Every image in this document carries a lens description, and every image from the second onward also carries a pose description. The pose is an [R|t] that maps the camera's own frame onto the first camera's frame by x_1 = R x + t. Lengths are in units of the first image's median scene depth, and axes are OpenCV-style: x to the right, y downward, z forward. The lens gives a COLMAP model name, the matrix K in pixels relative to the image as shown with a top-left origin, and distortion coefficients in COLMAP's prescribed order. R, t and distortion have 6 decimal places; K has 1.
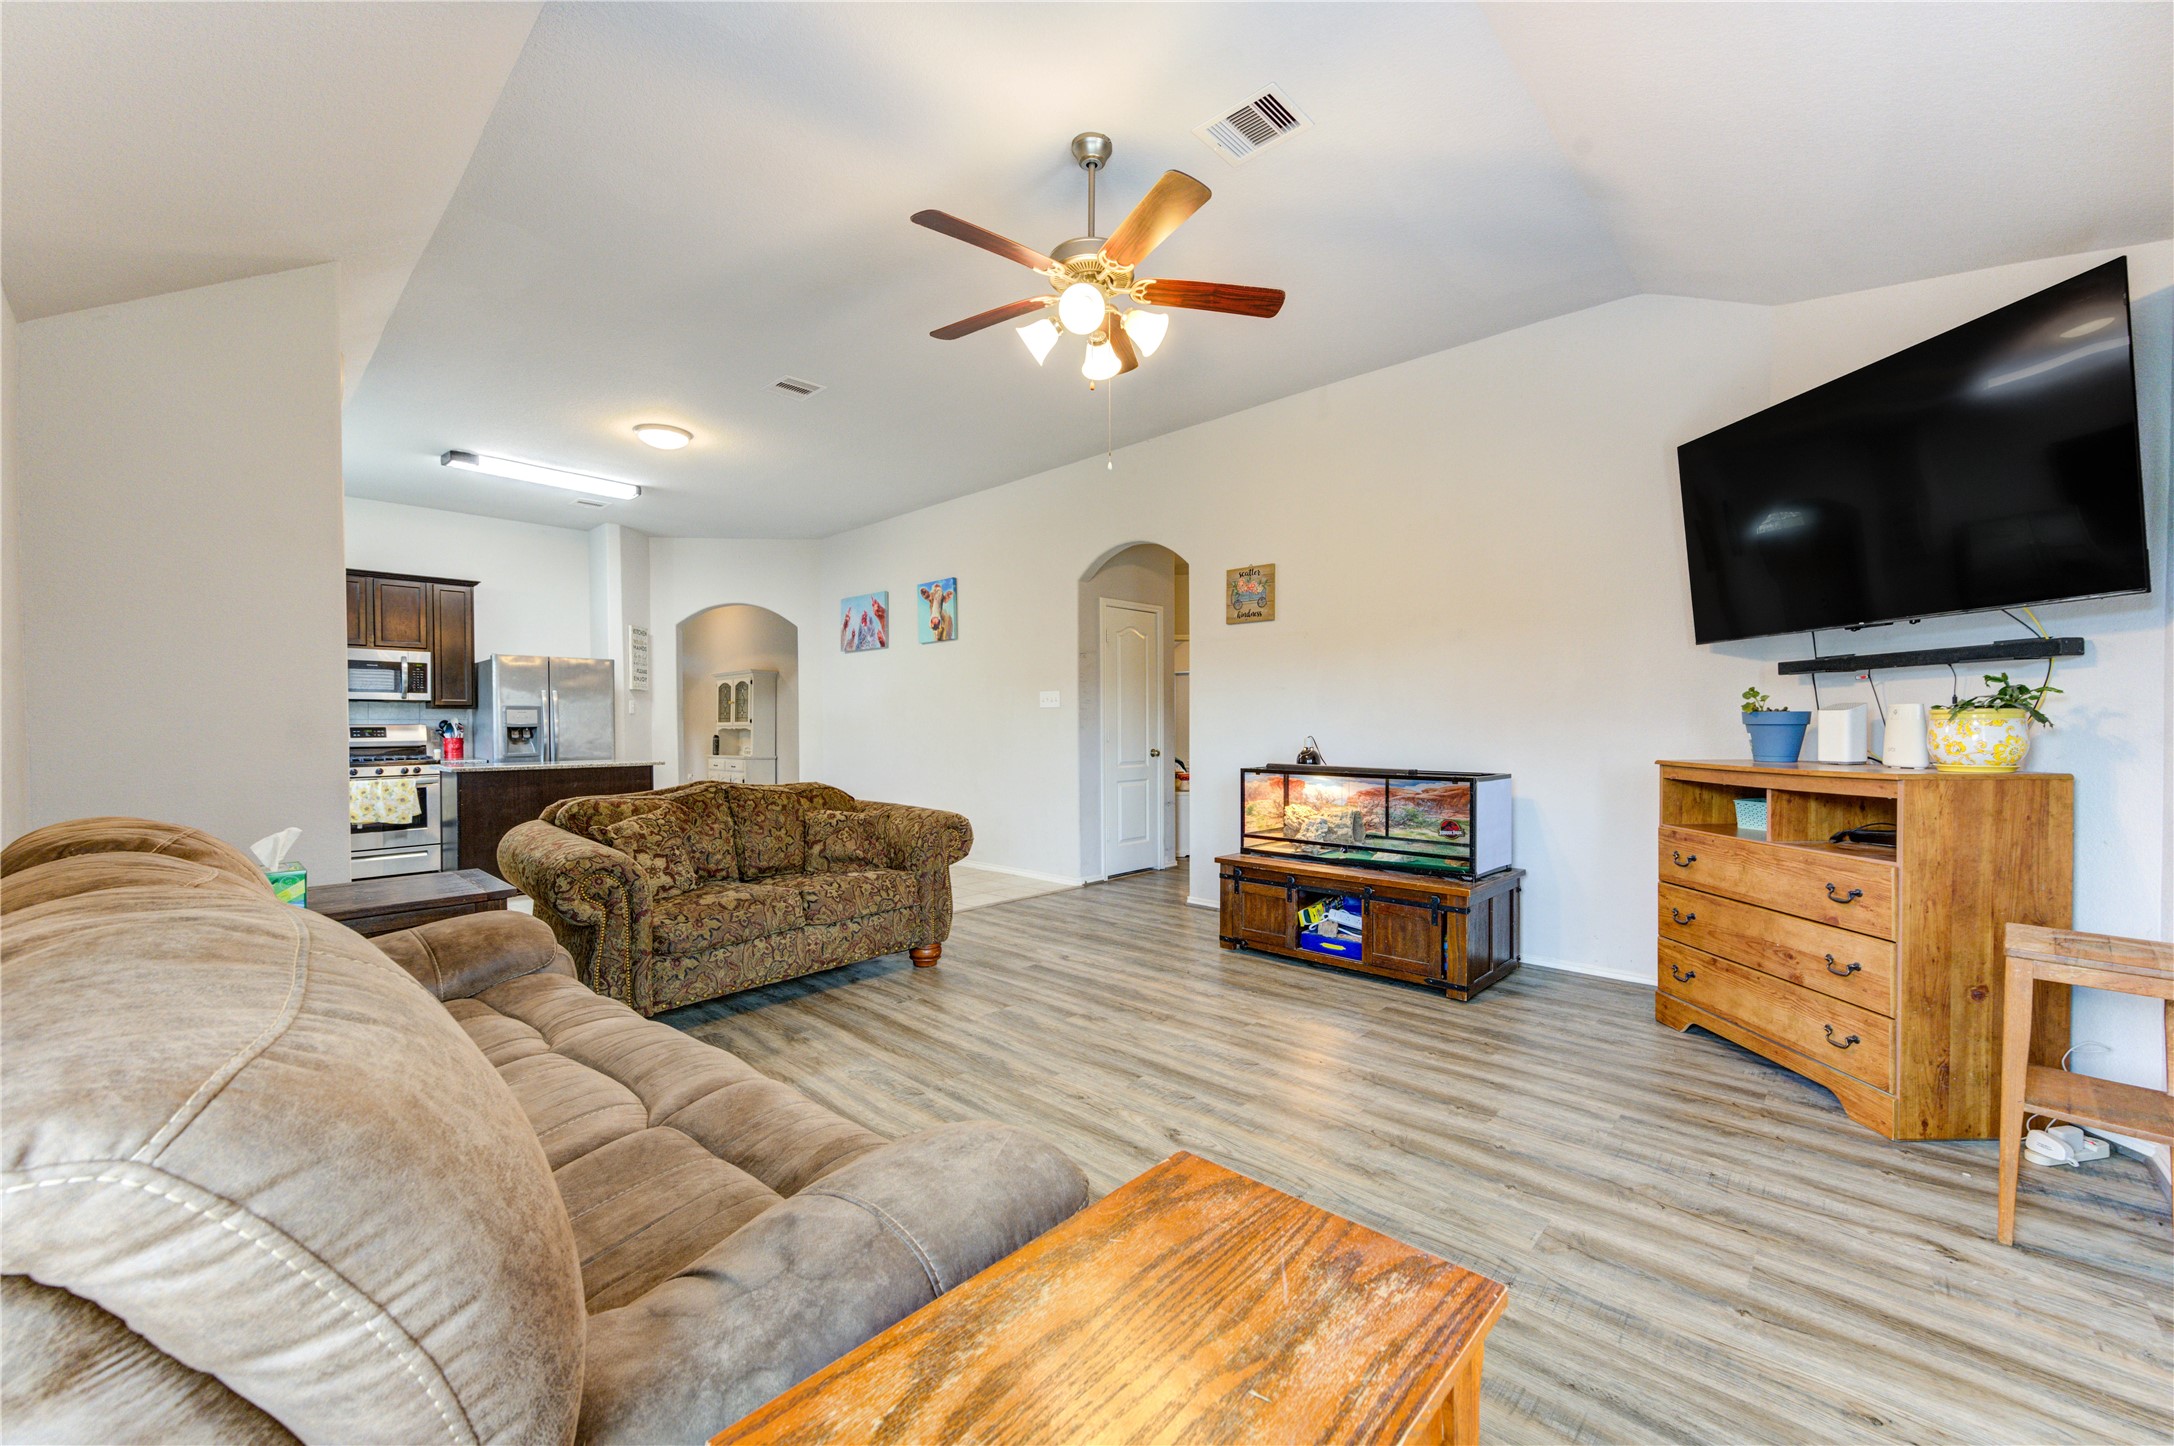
lens RADIAL K [[856.2, 0, 1095.3], [0, 856.2, 736.6], [0, 0, 1]] dist [-0.000015, 0.000072]
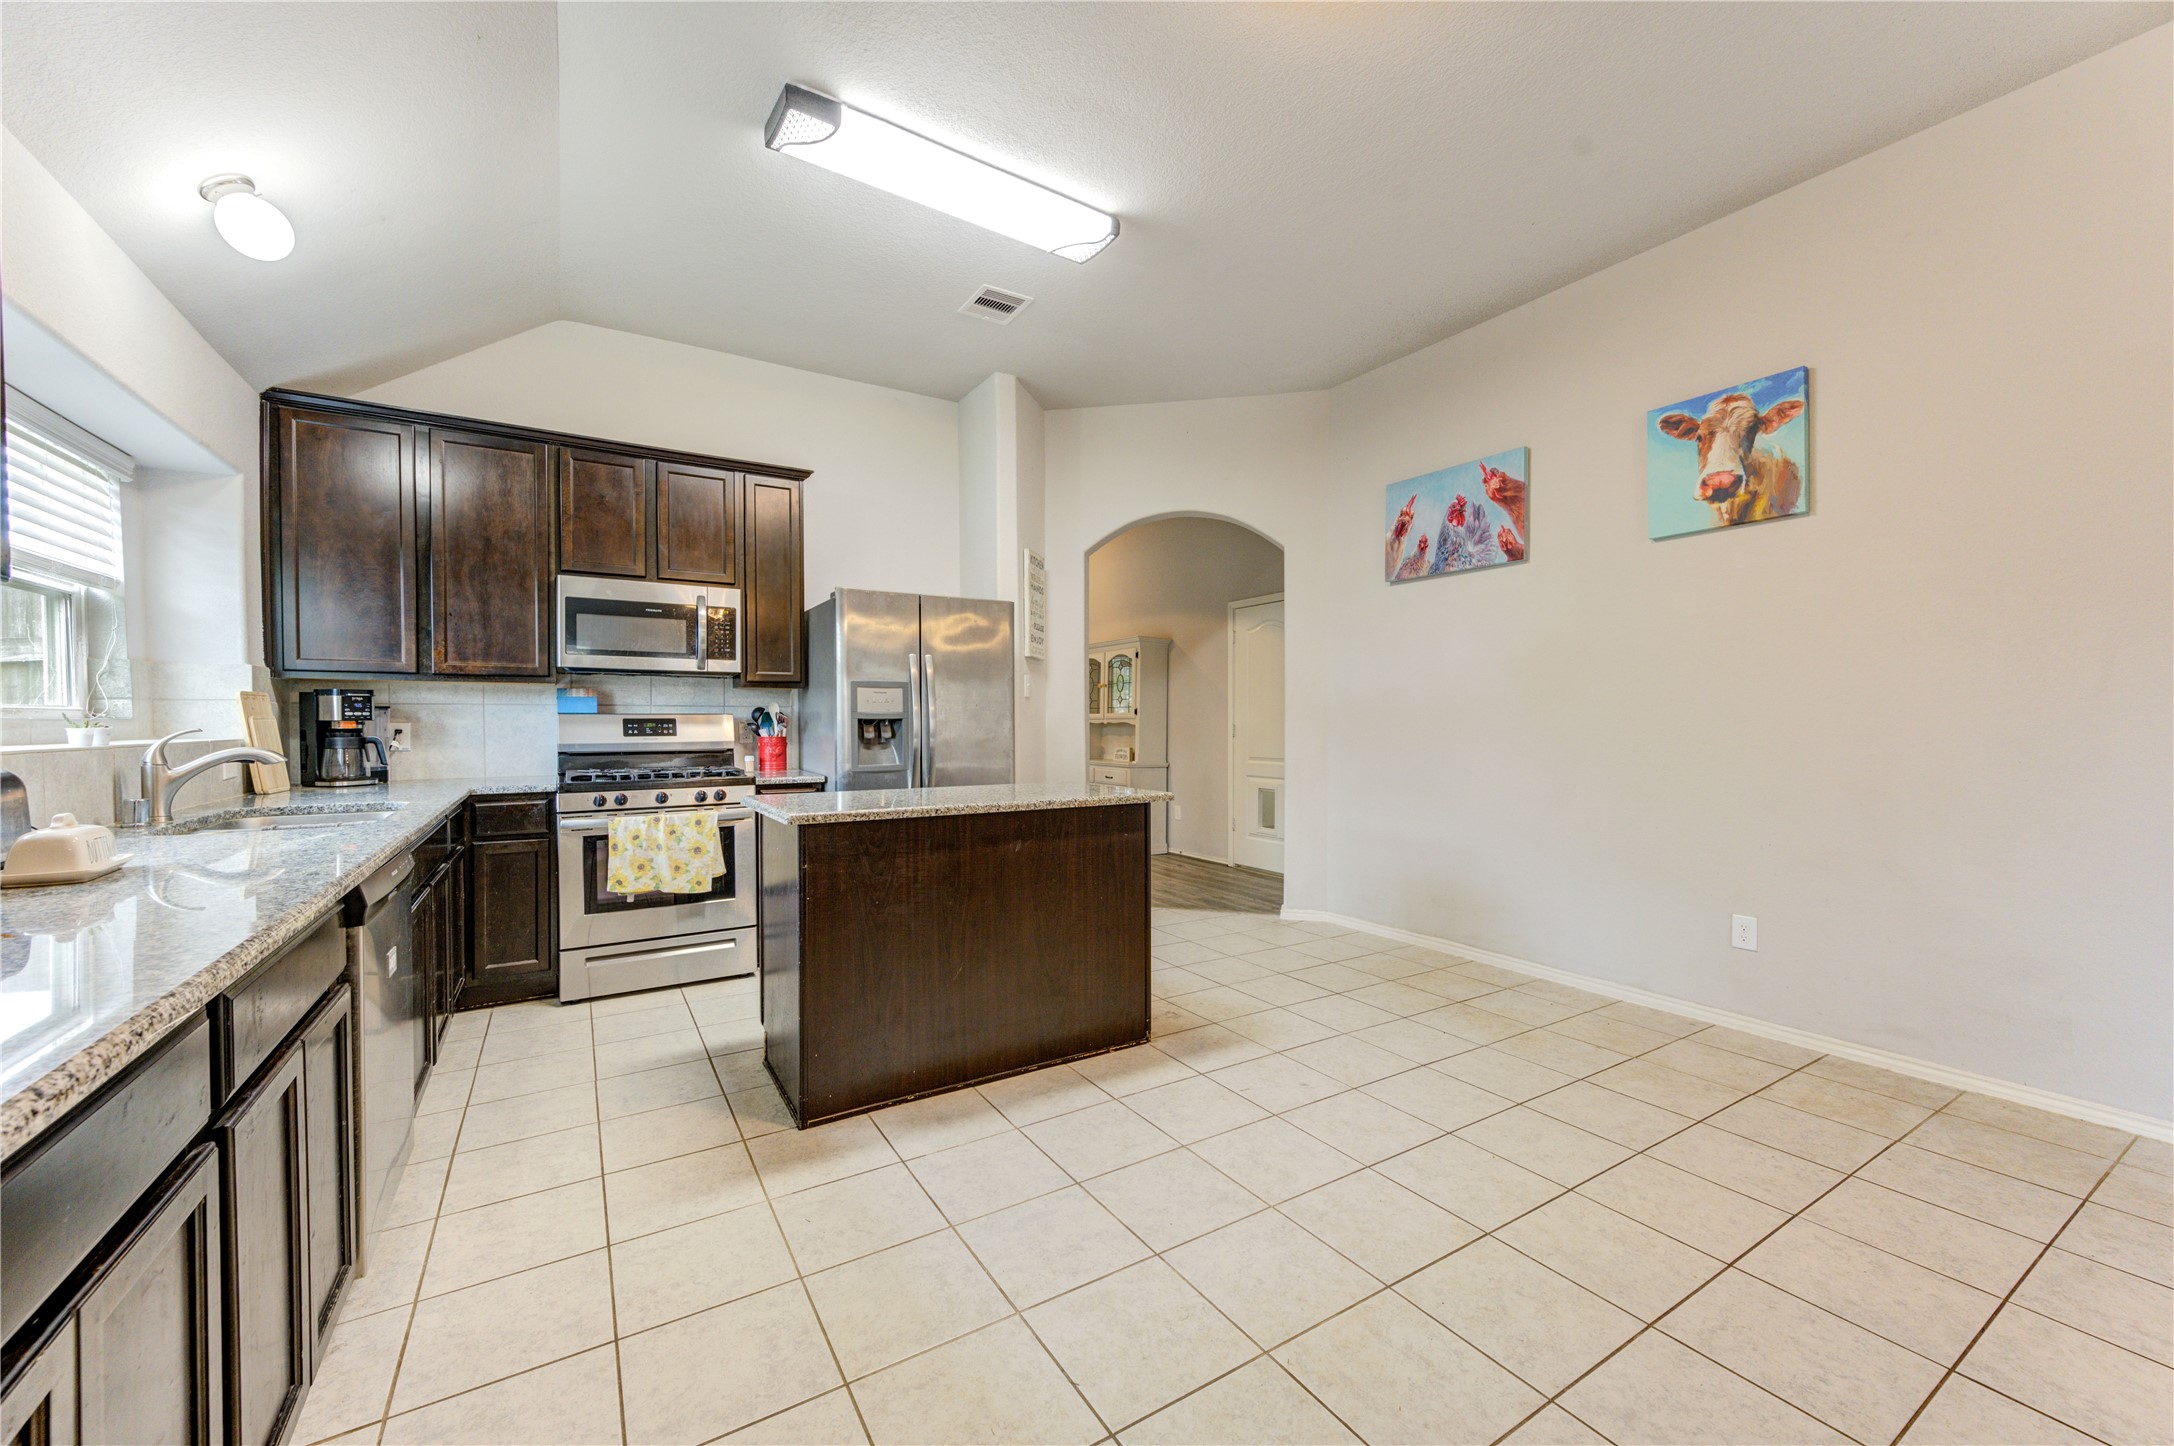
lens RADIAL K [[842.5, 0, 1090.8], [0, 842.5, 734.4], [0, 0, 1]] dist [0.001002, -0.000157]
pose [[0.966387, 0.006437, -0.257011, -0.394876], [-0.005173, 0.999971, 0.005592, -0.004783], [0.257040, -0.004074, 0.966392, 0.502636]]
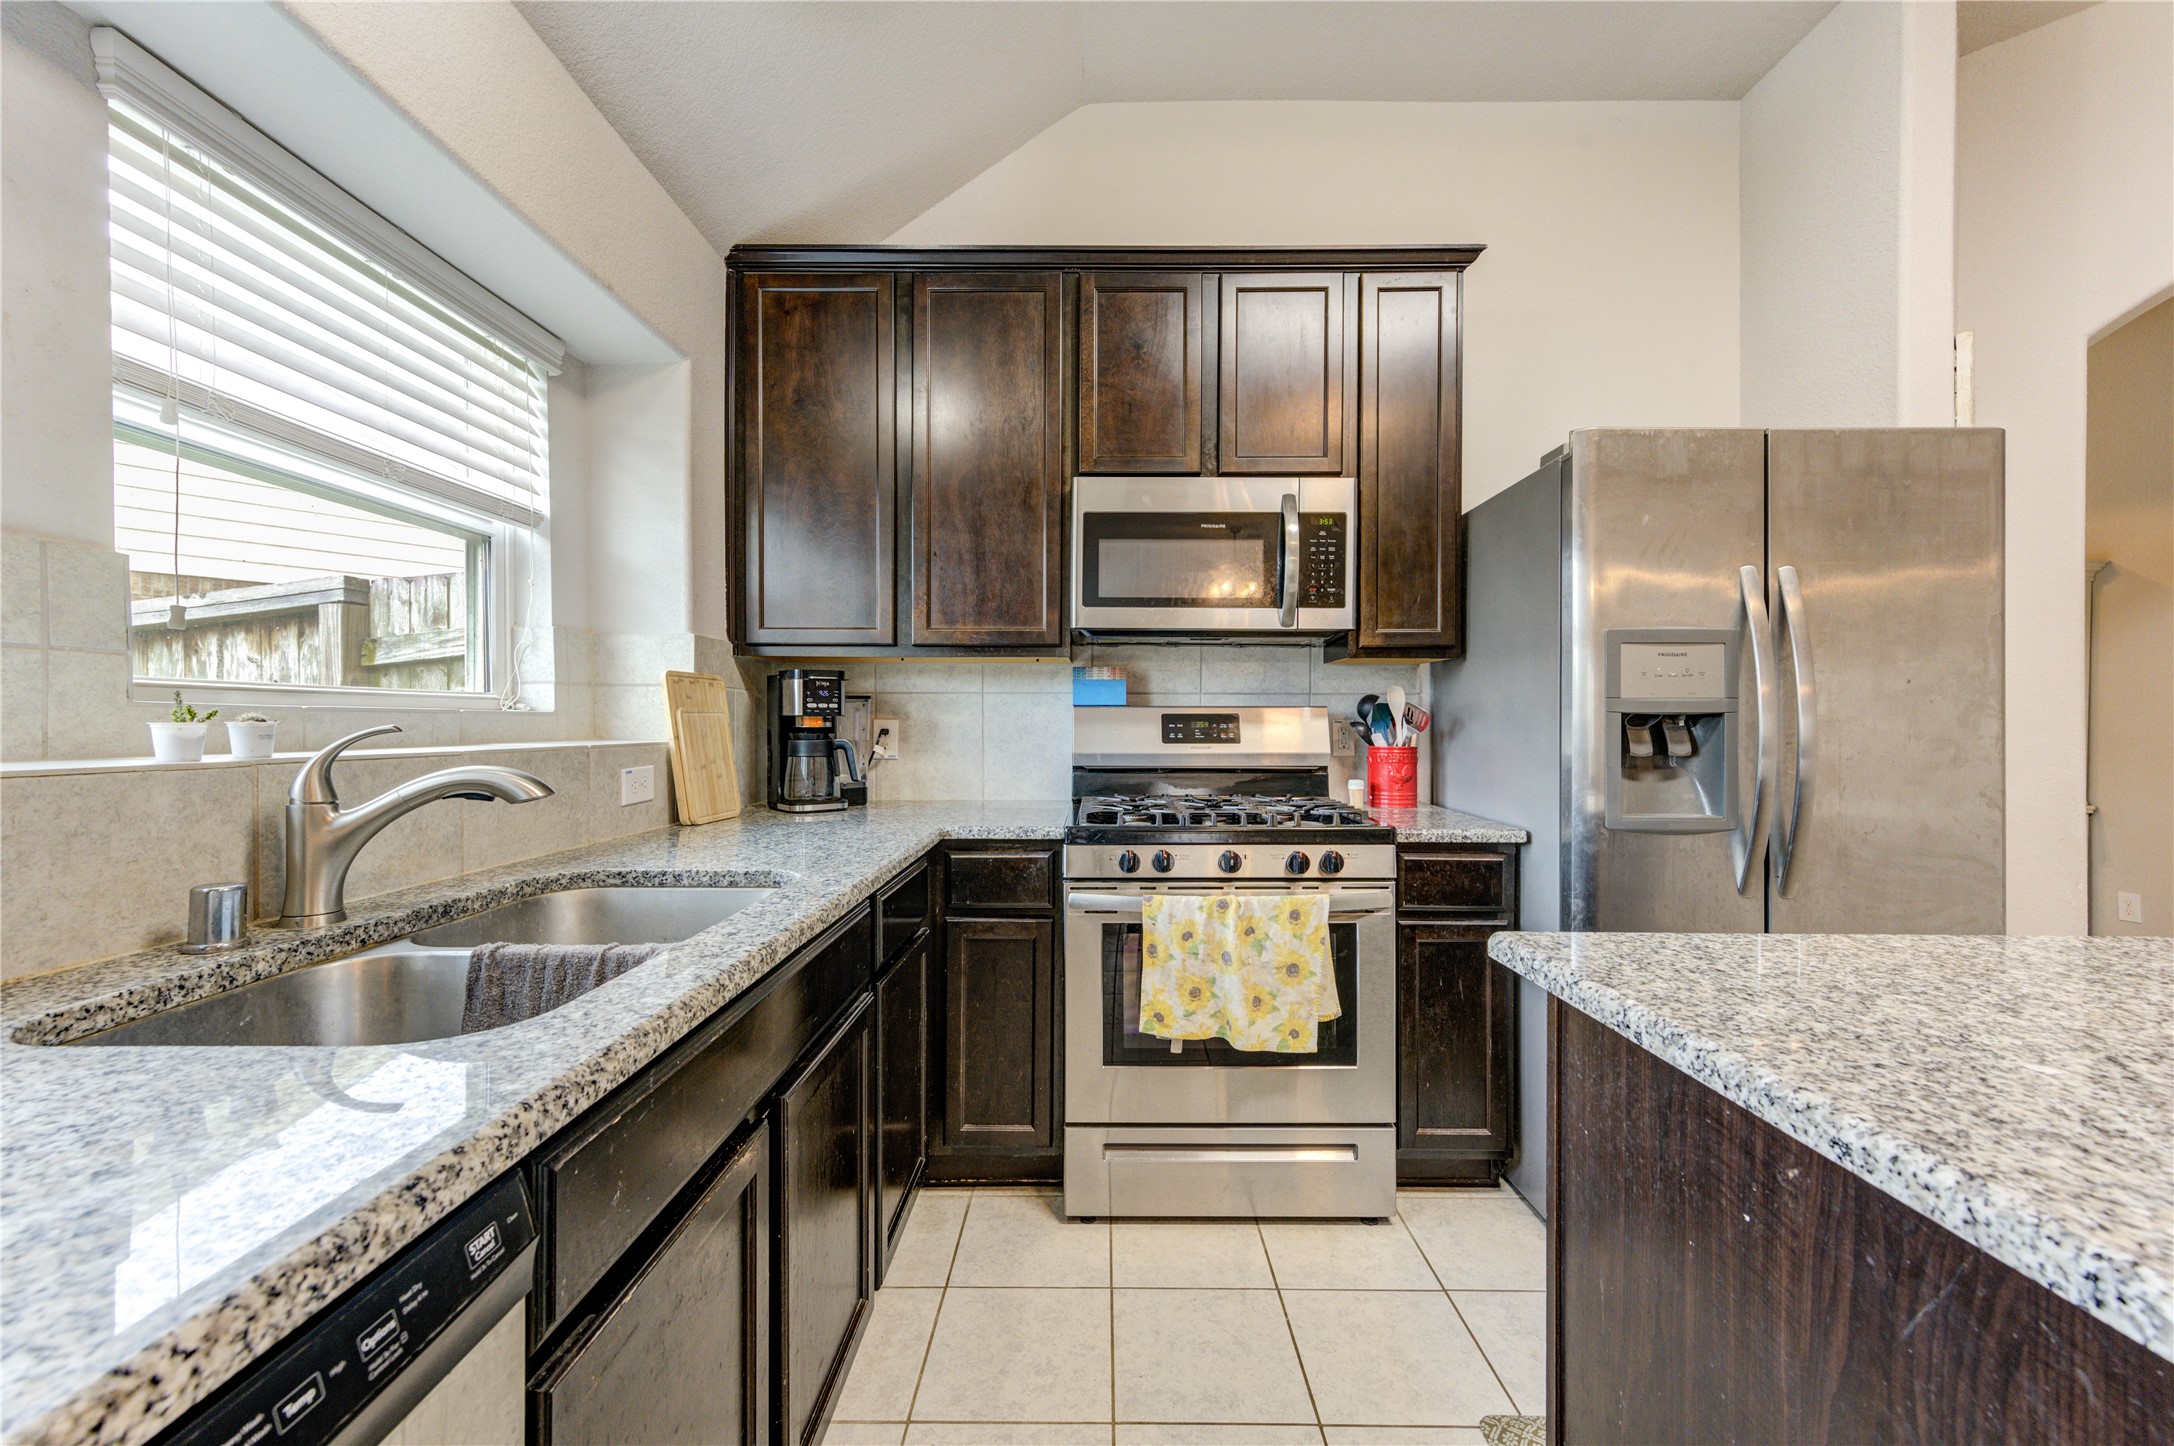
lens RADIAL K [[849.6, 0, 1094.5], [0, 849.6, 724.2], [0, 0, 1]] dist [0.002142, 0.000067]
pose [[0.678993, 0.006928, -0.734112, -0.603165], [-0.013537, 0.999904, -0.003084, -0.004935], [0.734020, 0.012031, 0.679021, 0.707820]]
